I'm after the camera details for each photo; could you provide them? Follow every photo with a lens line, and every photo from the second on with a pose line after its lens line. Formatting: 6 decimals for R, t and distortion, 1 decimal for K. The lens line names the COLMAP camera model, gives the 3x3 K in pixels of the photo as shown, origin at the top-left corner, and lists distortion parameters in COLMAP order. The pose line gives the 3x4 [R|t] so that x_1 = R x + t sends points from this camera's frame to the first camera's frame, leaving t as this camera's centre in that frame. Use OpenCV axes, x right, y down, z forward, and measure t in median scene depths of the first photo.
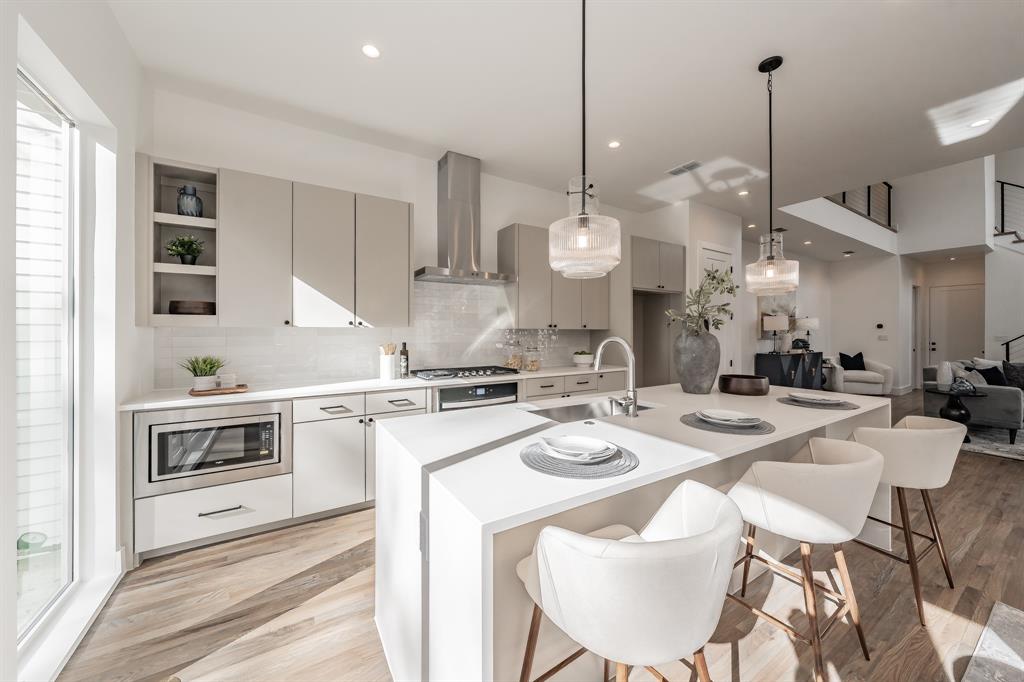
lens RADIAL K [[371.3, 0, 523.8], [0, 371.3, 330.8], [0, 0, 1]] dist [-0.000588, -0.000004]
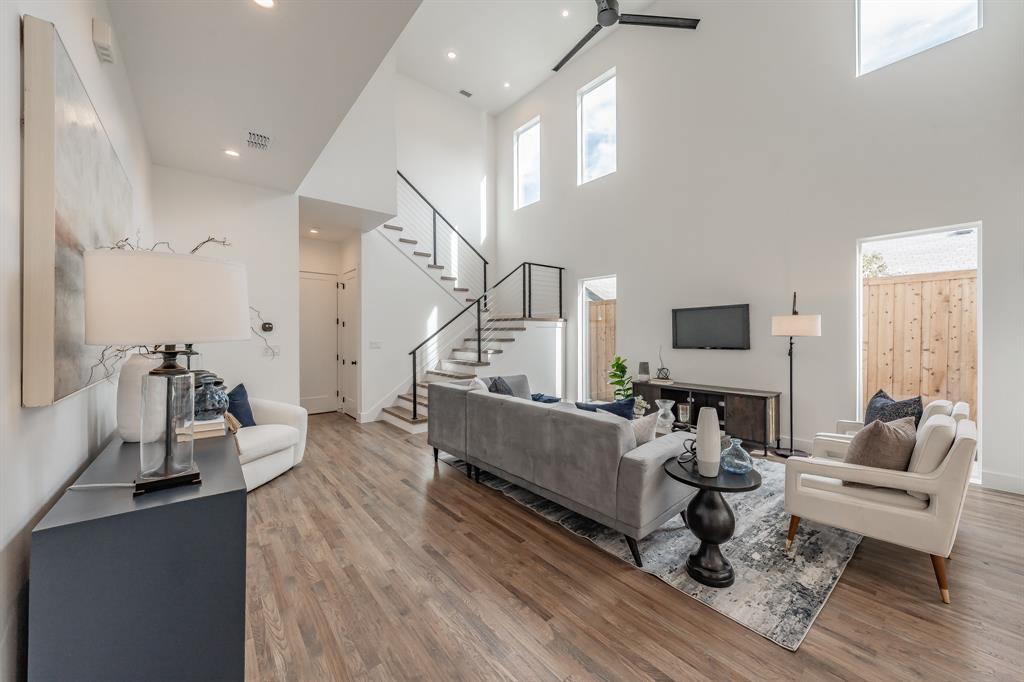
lens RADIAL K [[379.0, 0, 530.5], [0, 379.0, 333.3], [0, 0, 1]] dist [-0.000080, -0.000036]
pose [[-0.144675, -0.003639, 0.989472, 0.935489], [0.001064, 0.999992, 0.003833, -0.013009], [-0.989479, 0.001608, -0.144670, 1.673722]]
